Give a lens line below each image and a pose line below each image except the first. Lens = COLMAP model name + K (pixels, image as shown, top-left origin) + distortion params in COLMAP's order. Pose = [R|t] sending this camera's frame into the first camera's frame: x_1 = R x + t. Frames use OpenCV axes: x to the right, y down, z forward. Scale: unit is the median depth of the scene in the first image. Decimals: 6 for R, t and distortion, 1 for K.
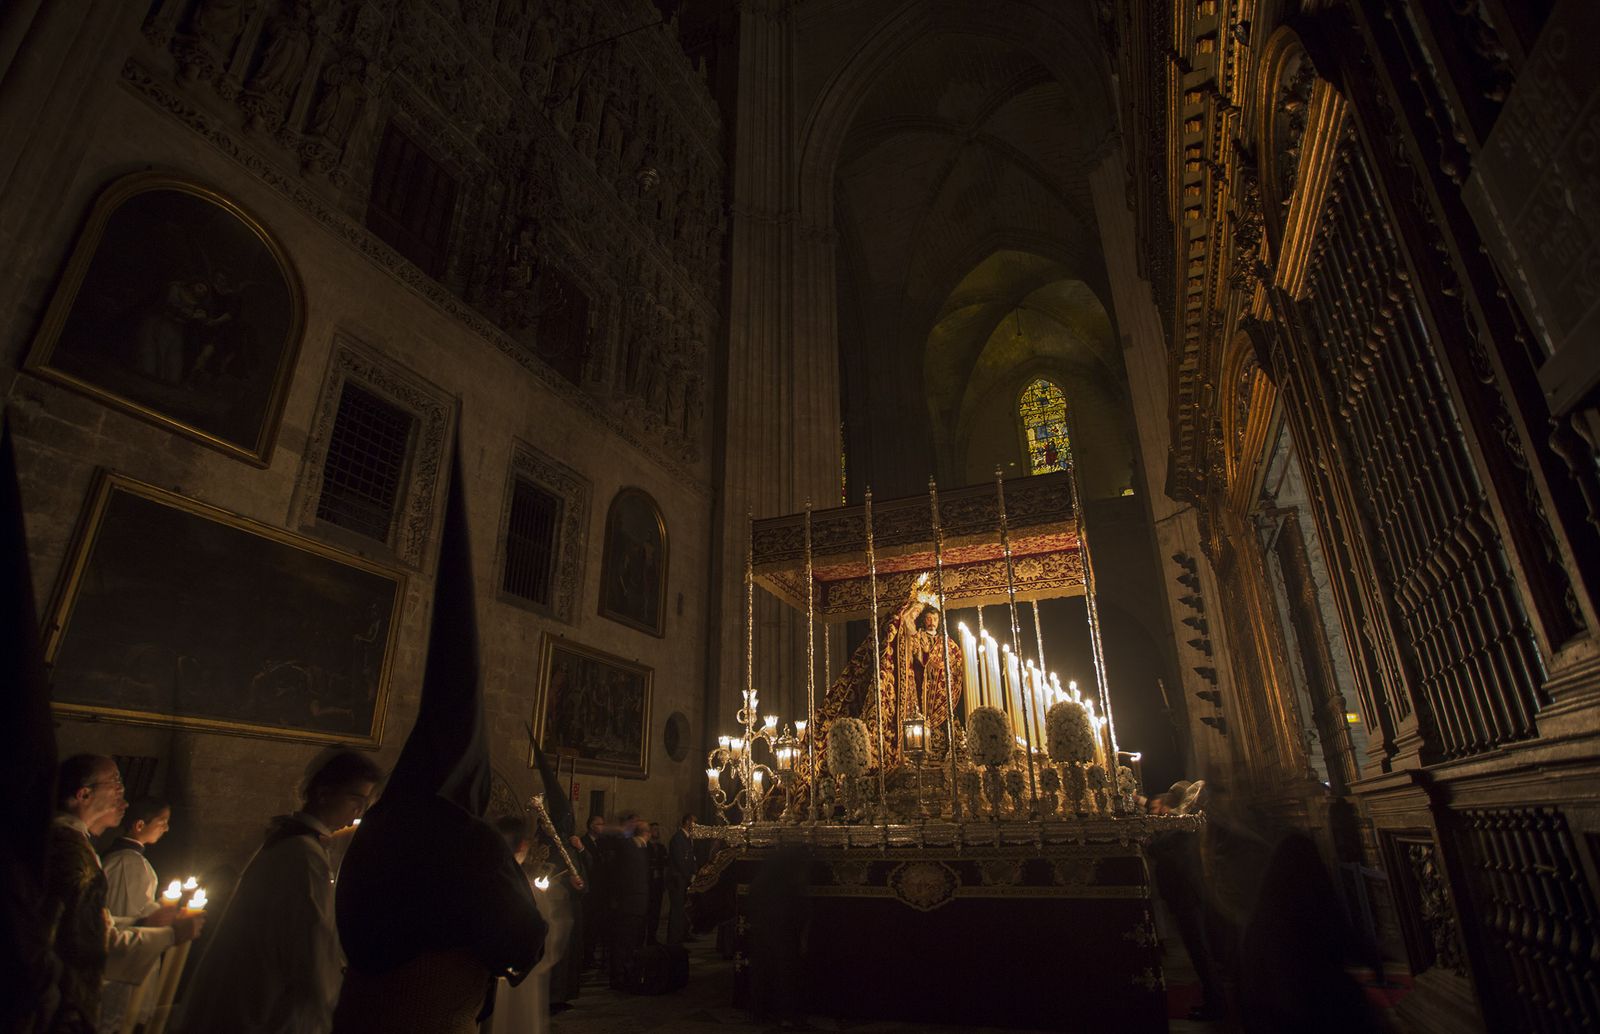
lens RADIAL K [[802.0, 0, 800.5], [0, 802.0, 520.7], [0, 0, 1]] dist [-0.075689, 0.039372]
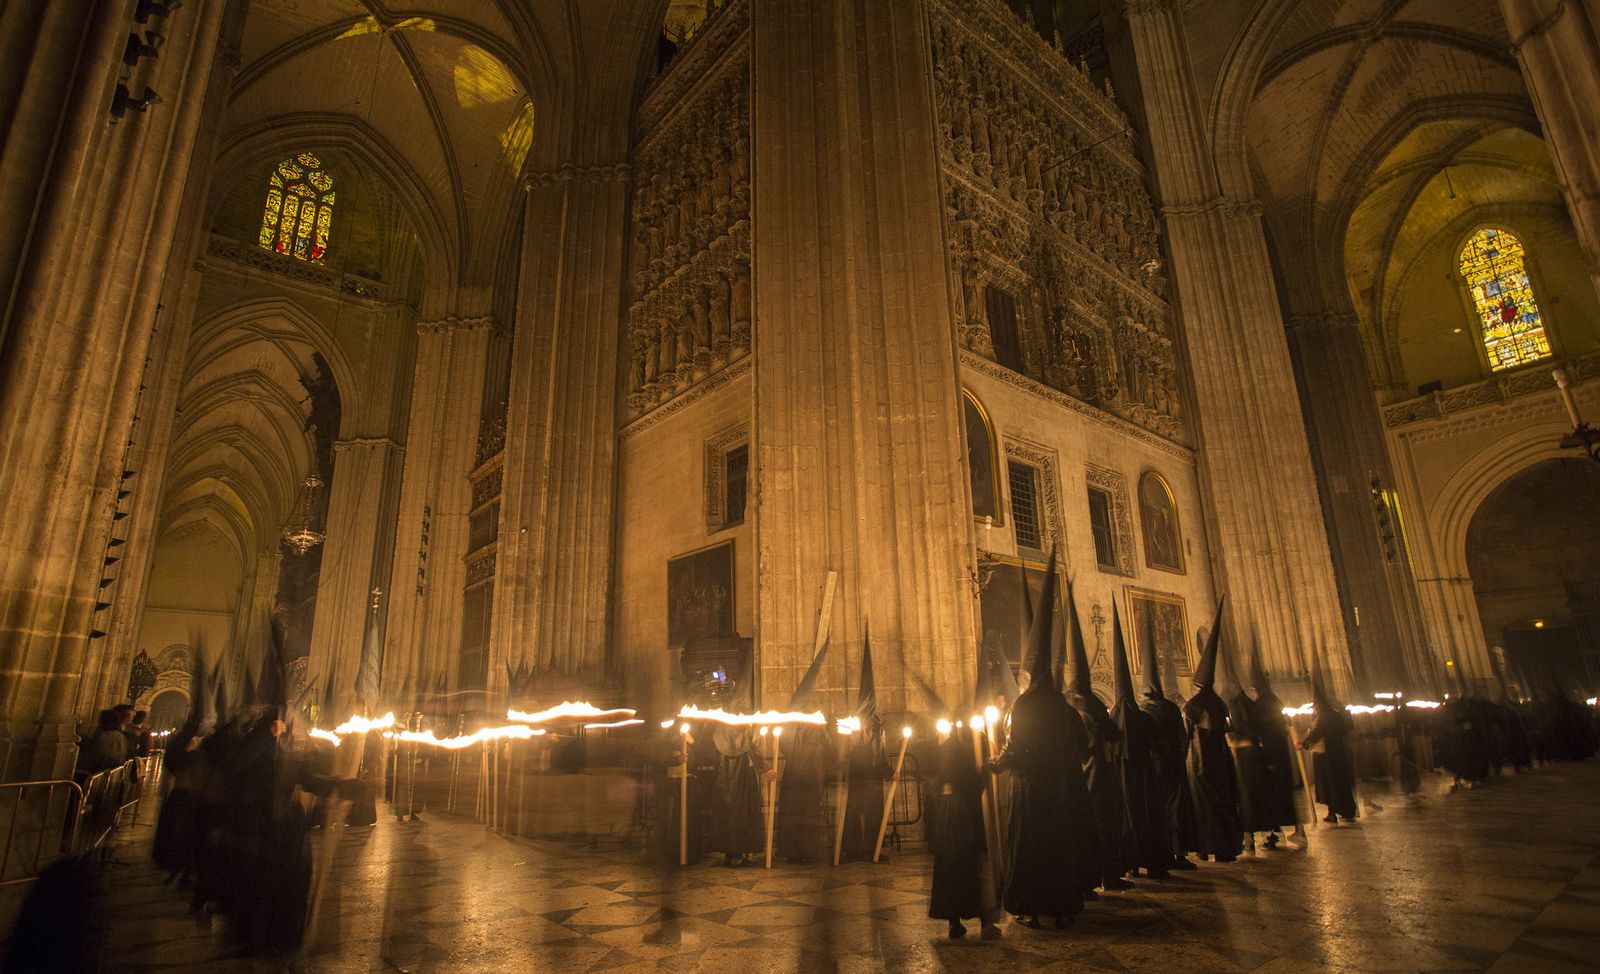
lens RADIAL K [[800.6, 0, 792.9], [0, 800.6, 506.6], [0, 0, 1]] dist [-0.067352, 0.028224]
pose [[0.889847, -0.128924, -0.437665, -0.205243], [0.176529, 0.981825, 0.069693, -0.227013], [0.420726, -0.139276, 0.896433, -0.600519]]
